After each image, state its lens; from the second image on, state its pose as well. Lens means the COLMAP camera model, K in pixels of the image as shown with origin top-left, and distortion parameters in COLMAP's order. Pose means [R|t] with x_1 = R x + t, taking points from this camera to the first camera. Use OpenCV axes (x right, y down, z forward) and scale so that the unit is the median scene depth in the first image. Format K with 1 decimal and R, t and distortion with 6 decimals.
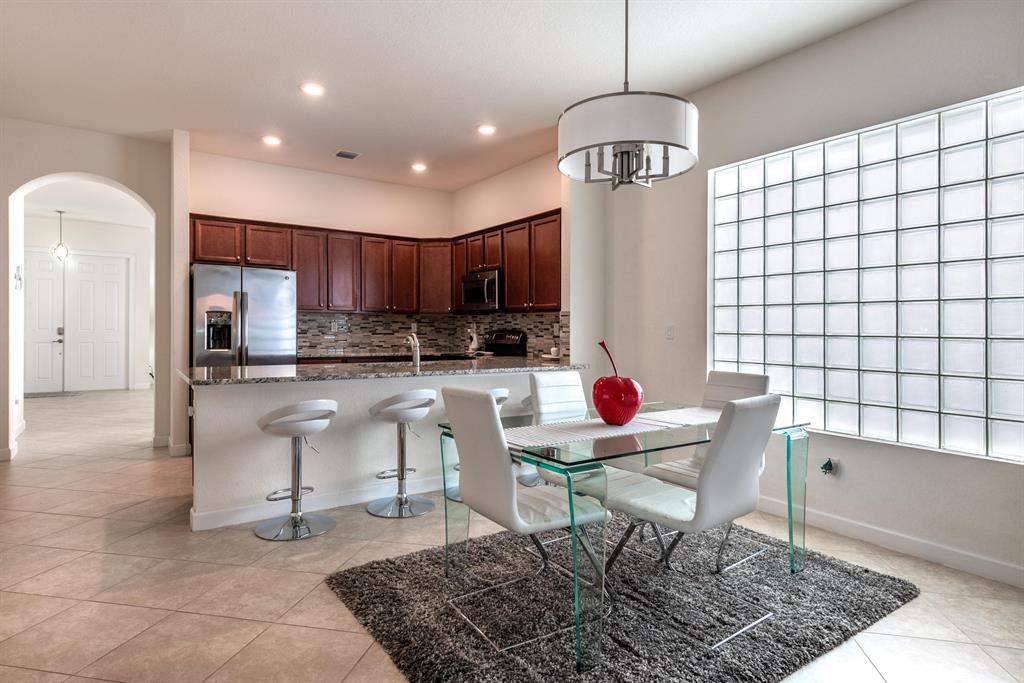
lens RADIAL K [[559.1, 0, 501.8], [0, 559.1, 338.7], [0, 0, 1]] dist [0.014351, -0.009054]
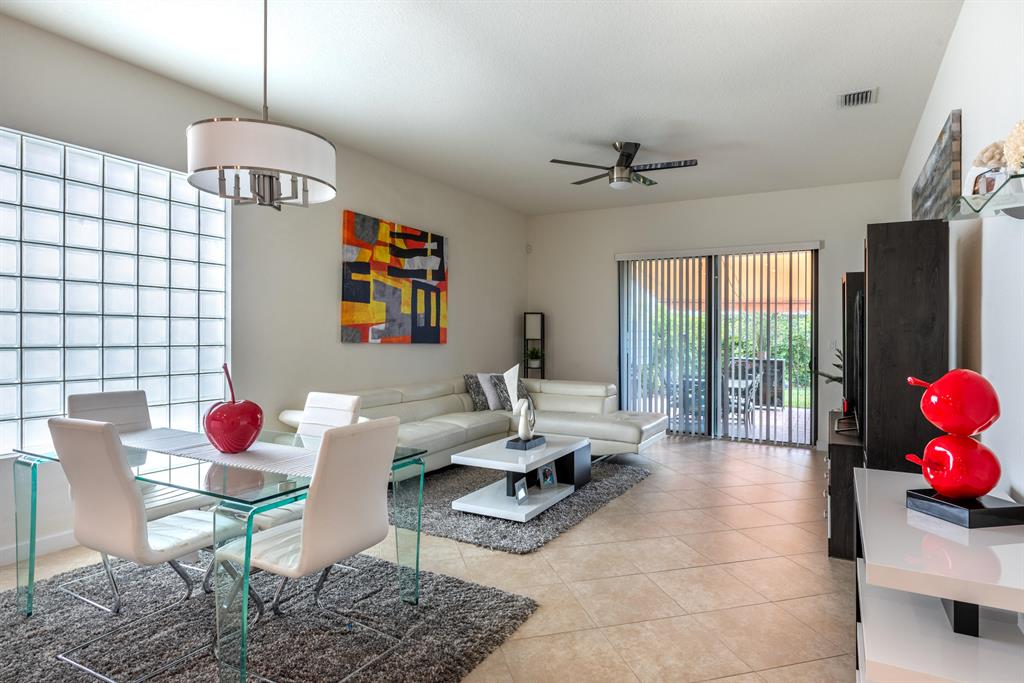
lens RADIAL K [[559.1, 0, 539.4], [0, 559.1, 339.4], [0, 0, 1]] dist [0.014351, -0.009054]
pose [[-0.473629, -0.023882, 0.880401, -0.422390], [0.000315, 0.999628, 0.027286, -0.029222], [-0.880725, 0.013200, -0.473445, 0.490228]]
